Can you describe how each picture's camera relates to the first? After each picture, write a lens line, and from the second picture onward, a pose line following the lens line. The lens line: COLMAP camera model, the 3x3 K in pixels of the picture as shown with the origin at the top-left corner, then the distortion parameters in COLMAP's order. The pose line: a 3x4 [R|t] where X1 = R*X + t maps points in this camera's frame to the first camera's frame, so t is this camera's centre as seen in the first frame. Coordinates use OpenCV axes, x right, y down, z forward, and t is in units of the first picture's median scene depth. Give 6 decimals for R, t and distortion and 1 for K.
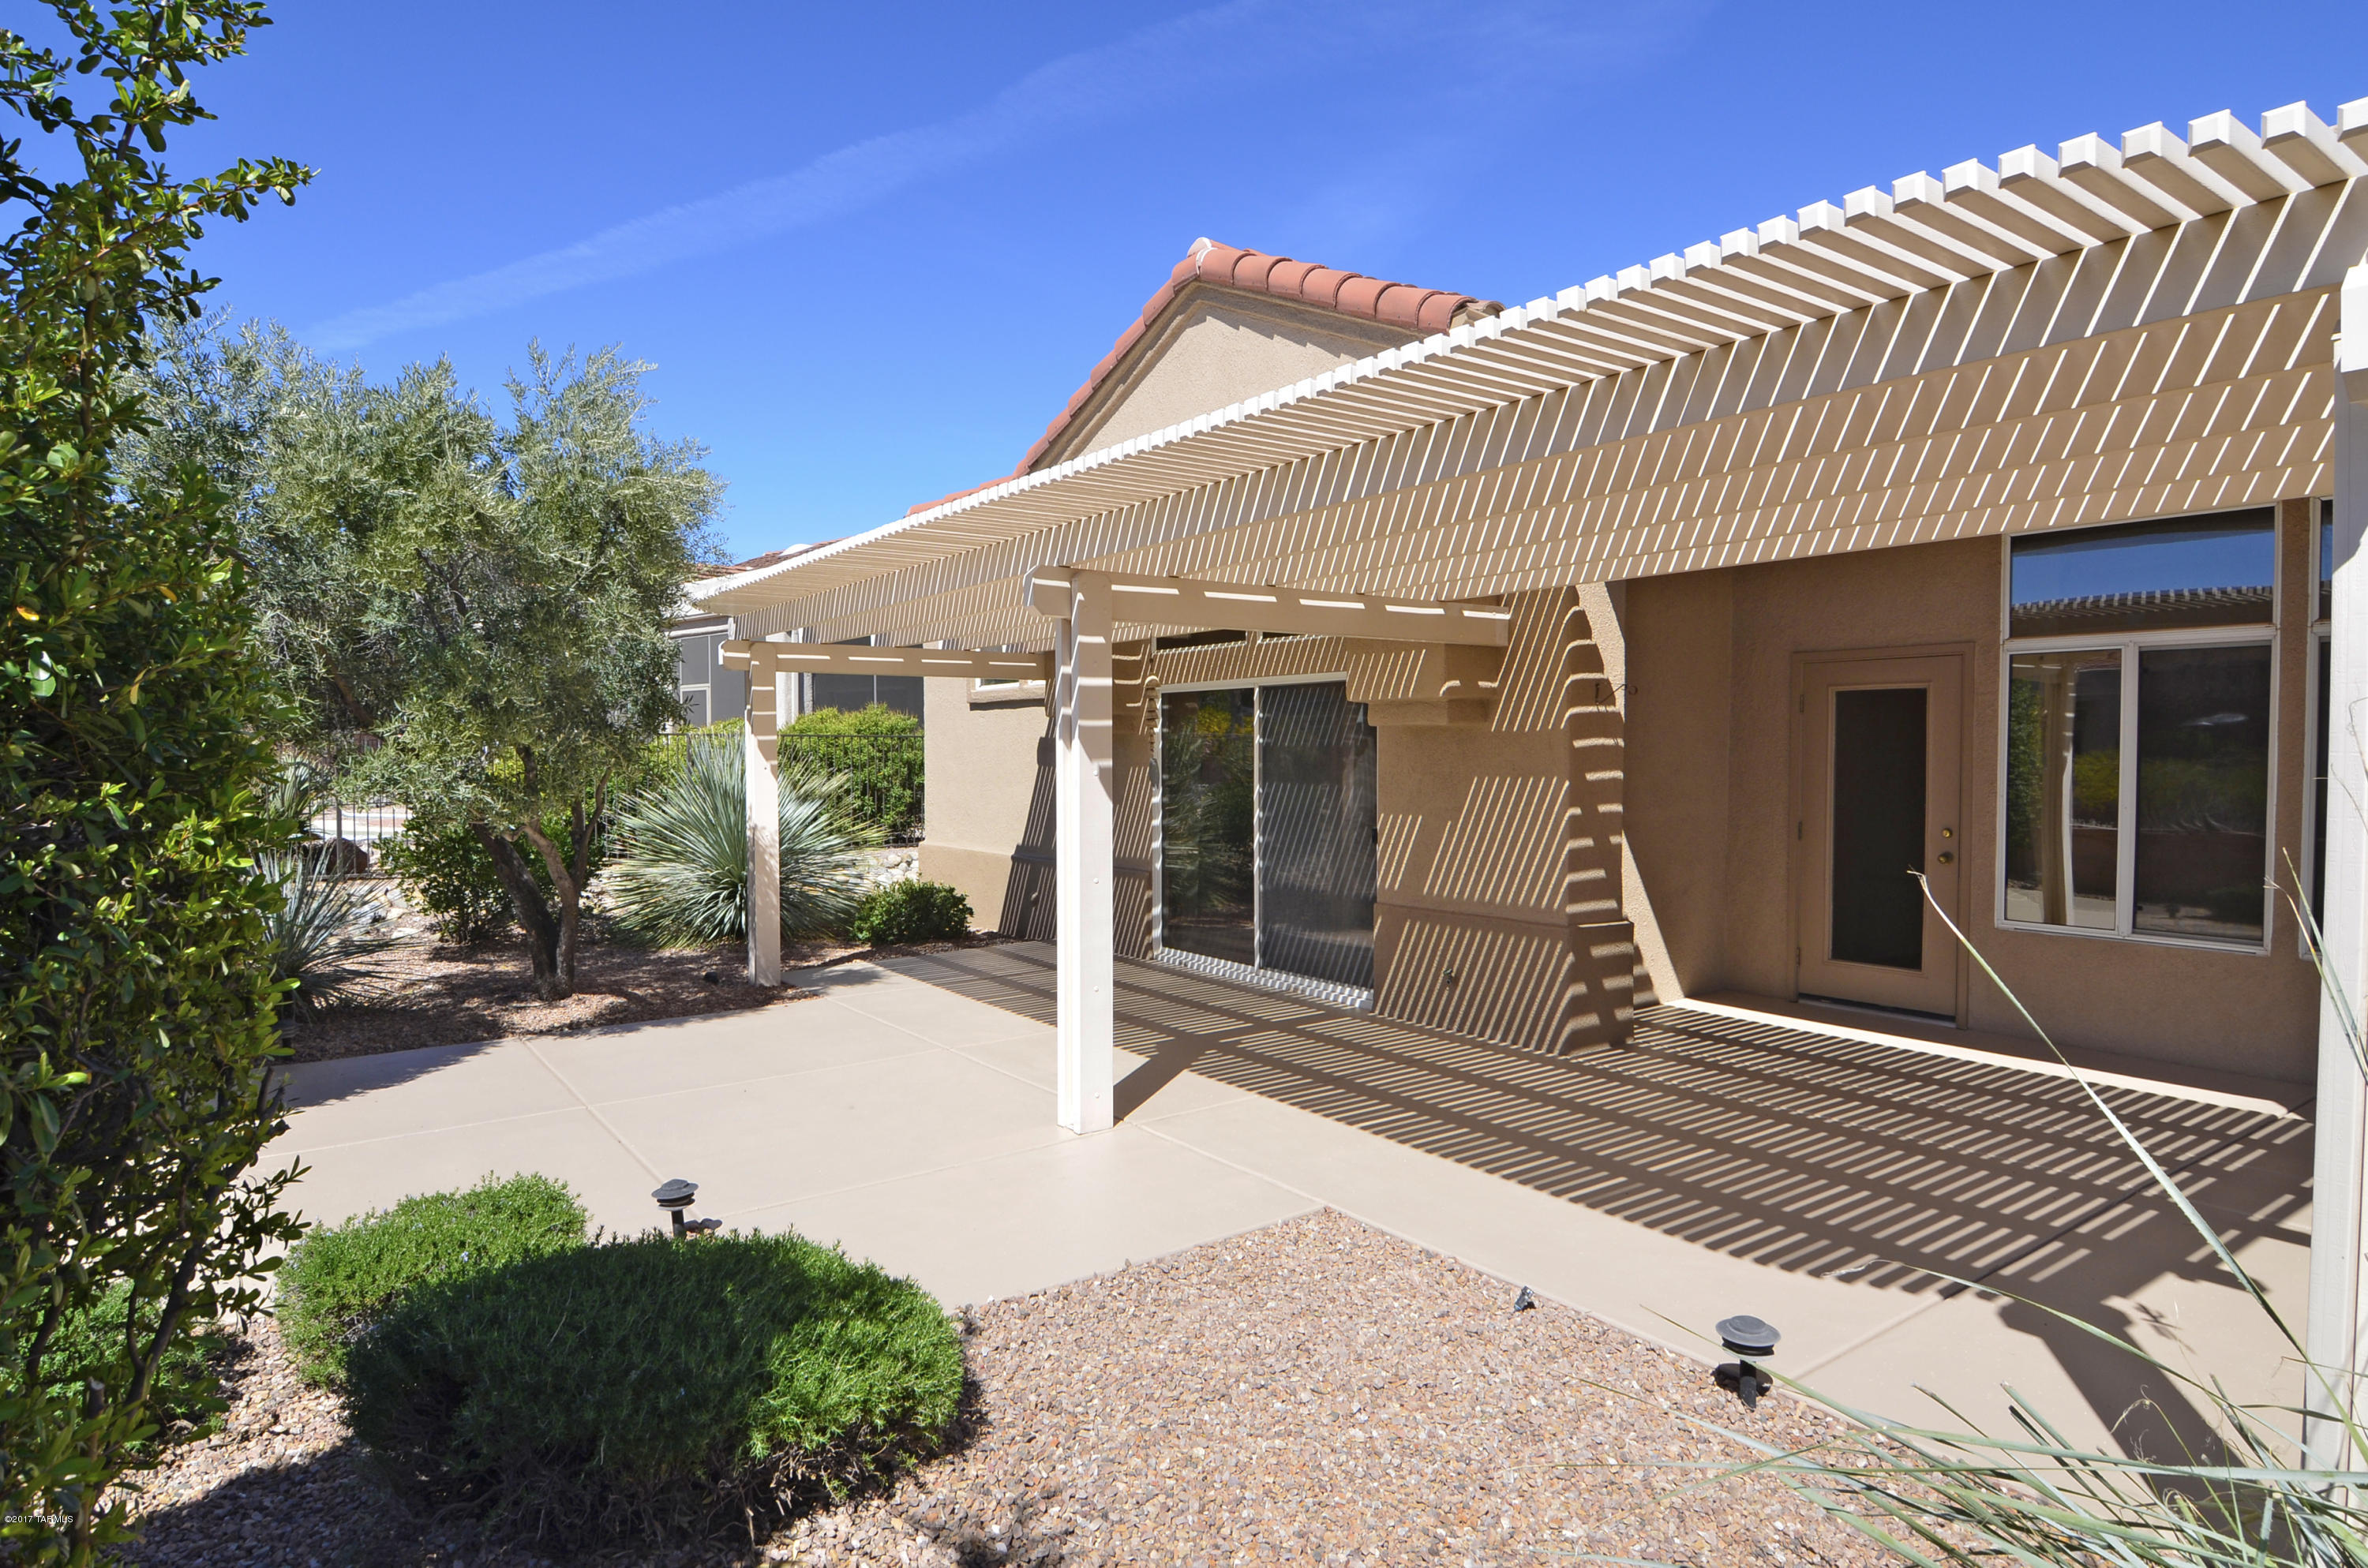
lens RADIAL K [[1312.8, 0, 1184.0], [0, 1312.8, 784.0], [0, 0, 1]] dist [0.012607, -0.033754]
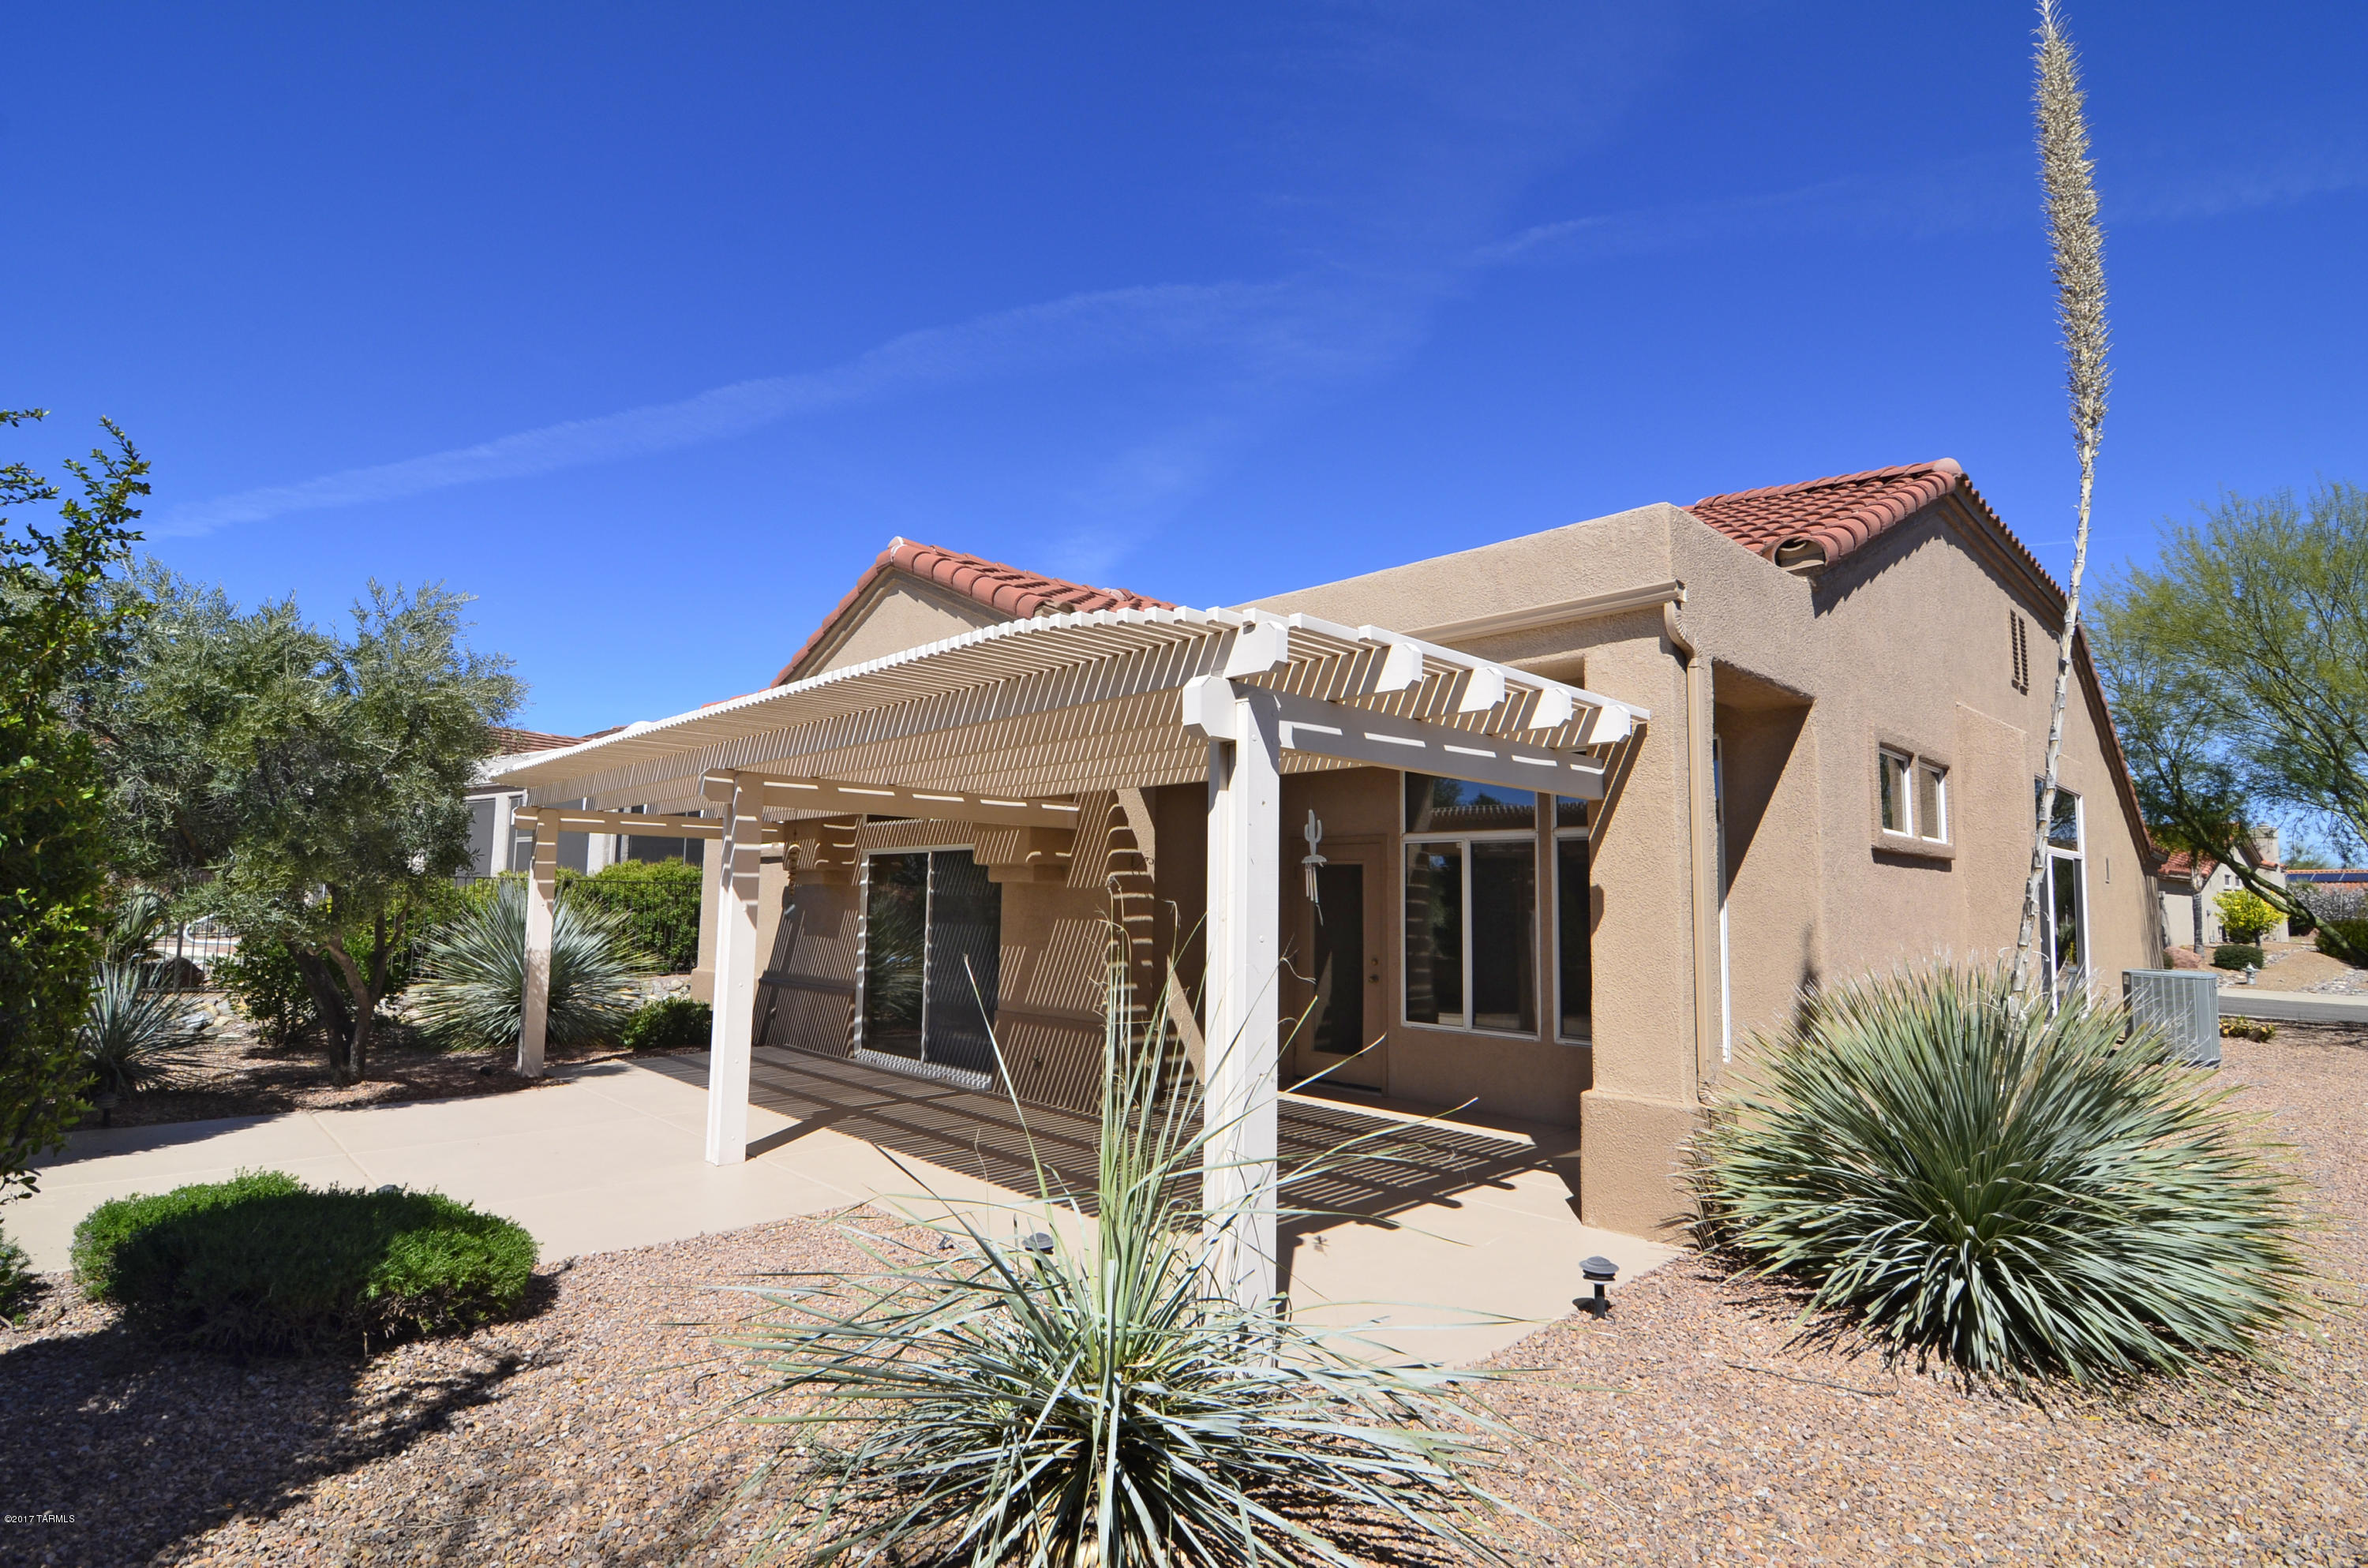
lens RADIAL K [[1117.1, 0, 1182.7], [0, 1117.1, 795.3], [0, 0, 1]] dist [-0.000906, -0.014969]
pose [[0.988362, 0.032572, 0.148595, 0.182493], [-0.014161, 0.992266, -0.123317, 0.009404], [-0.151462, 0.119778, 0.981179, -0.246659]]
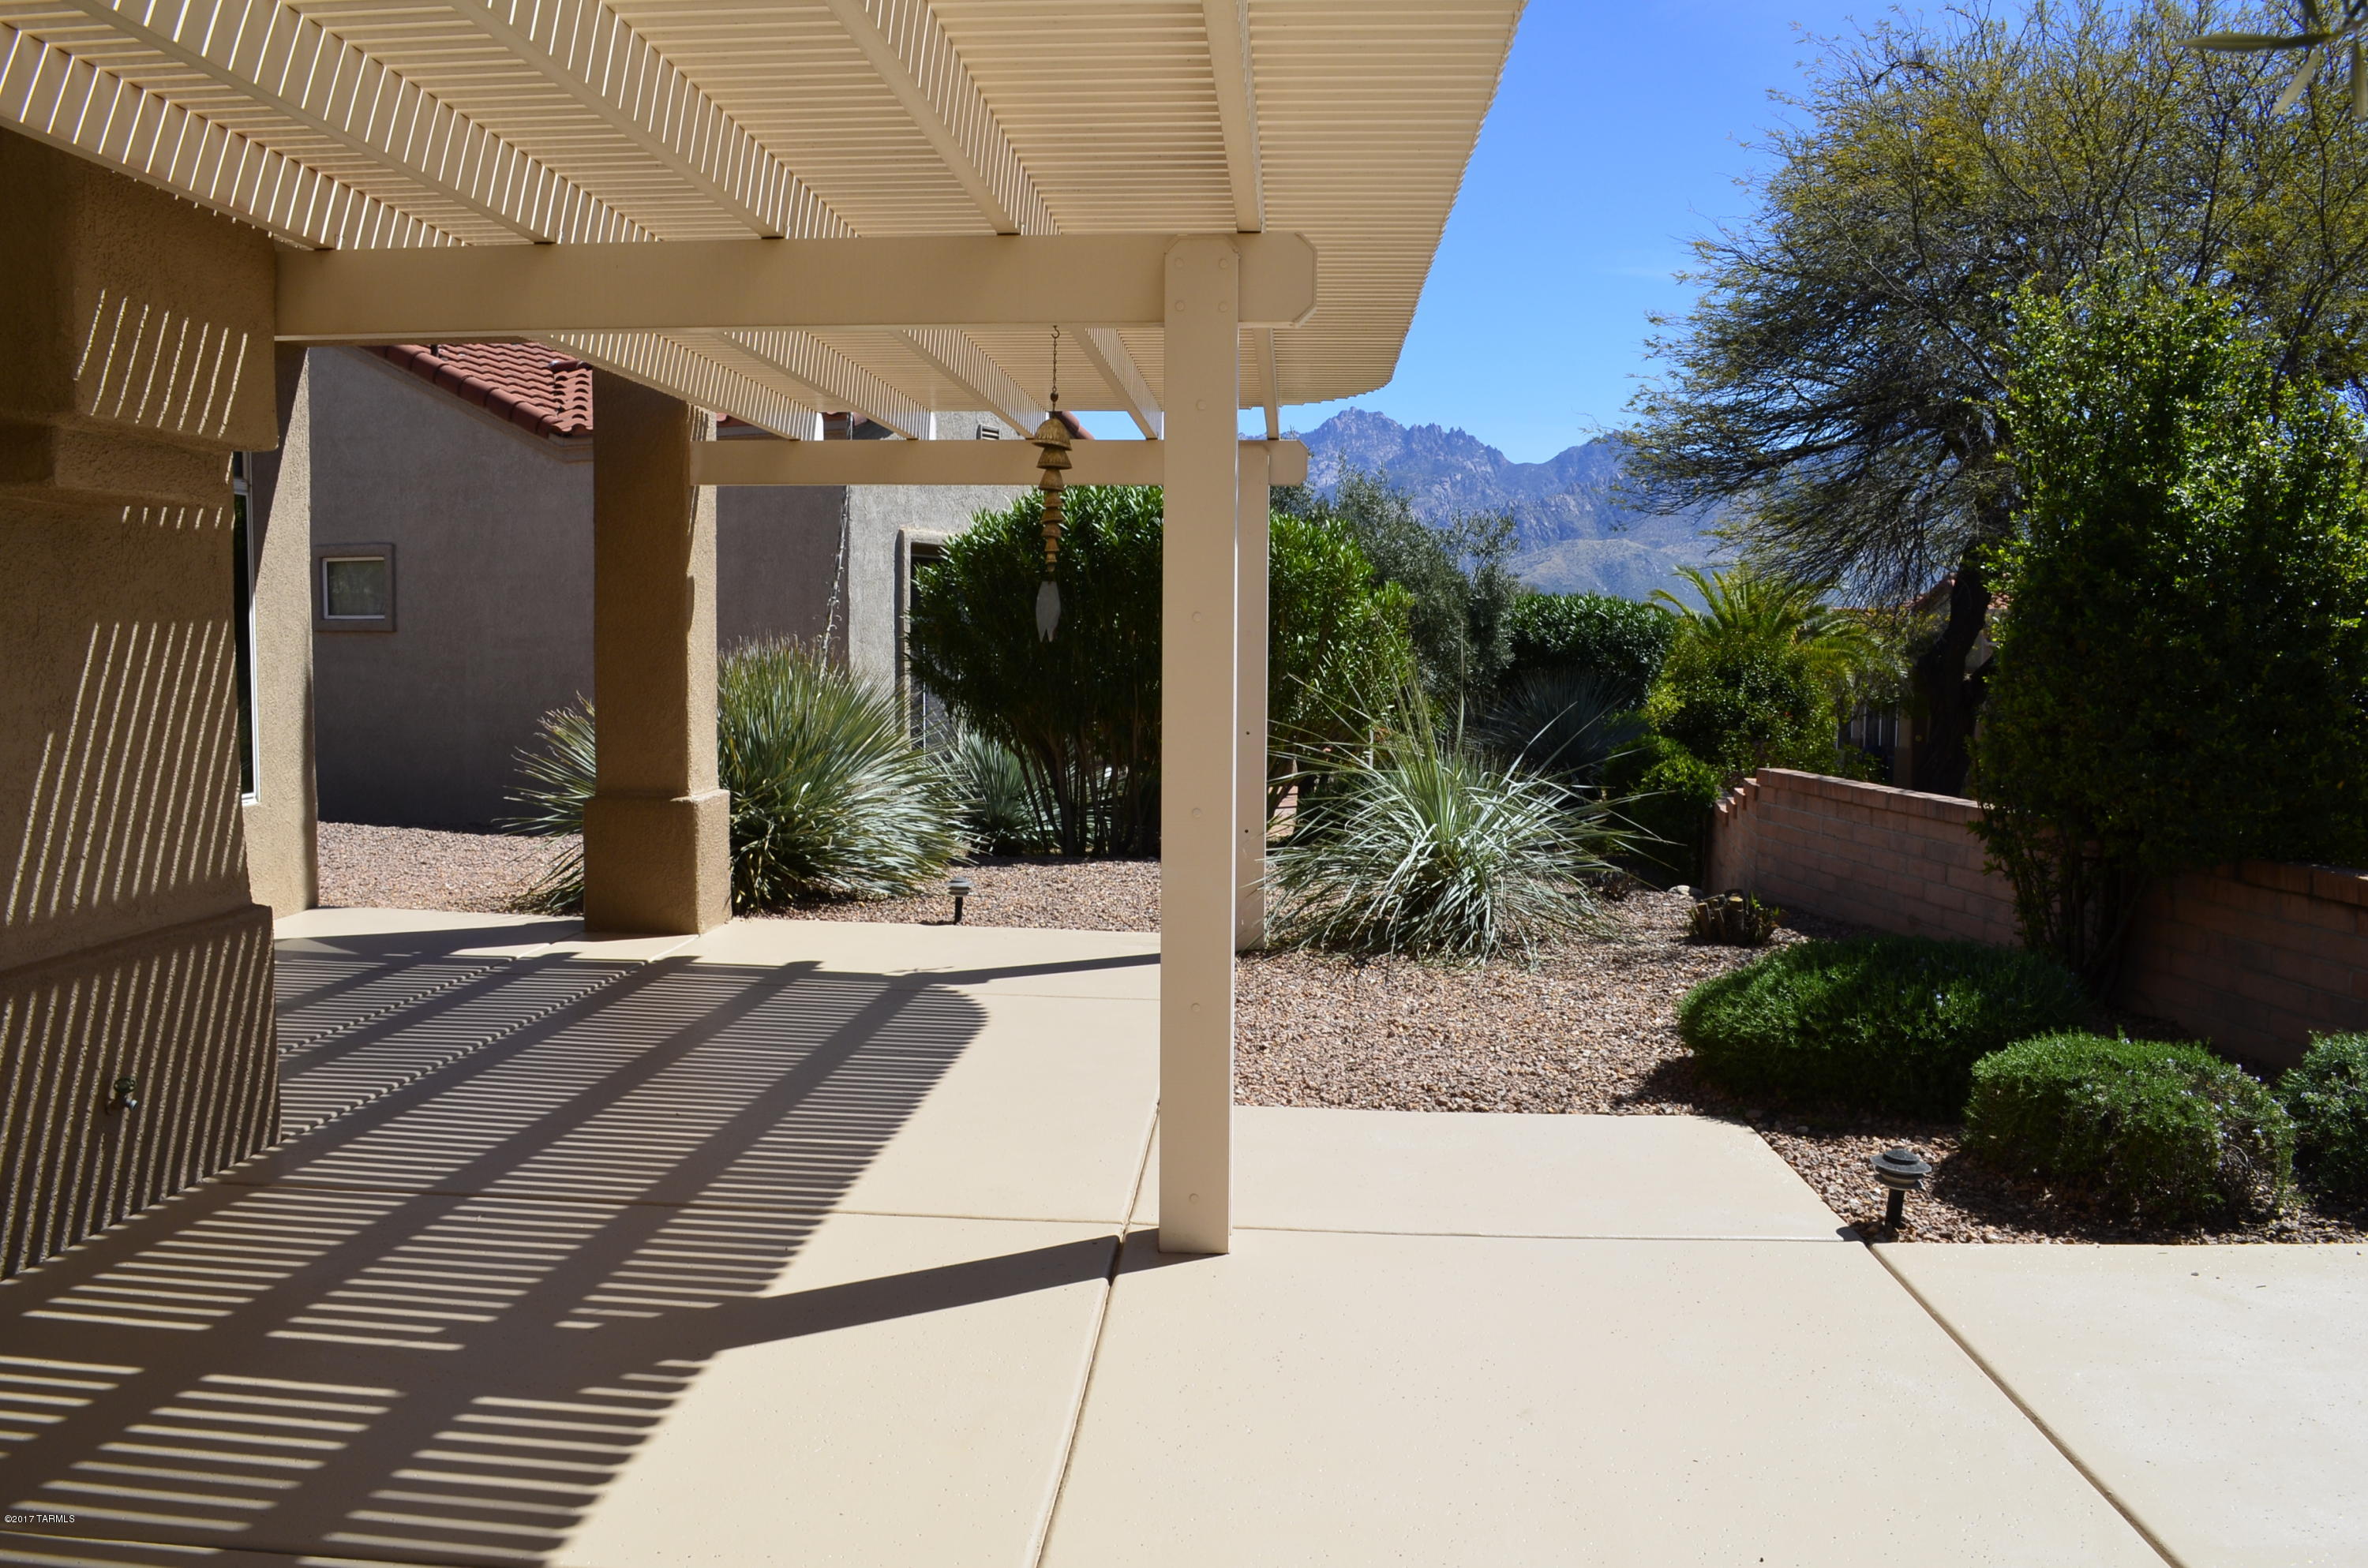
lens RADIAL K [[1852.3, 0, 1184.0], [0, 1852.3, 784.0], [0, 0, 1]] dist [-0.088269, 0.016640]
pose [[-0.774746, -0.052475, 0.630092, -0.458716], [0.011014, 0.995279, 0.096431, -0.004768], [-0.632177, 0.081649, -0.770510, 1.318327]]
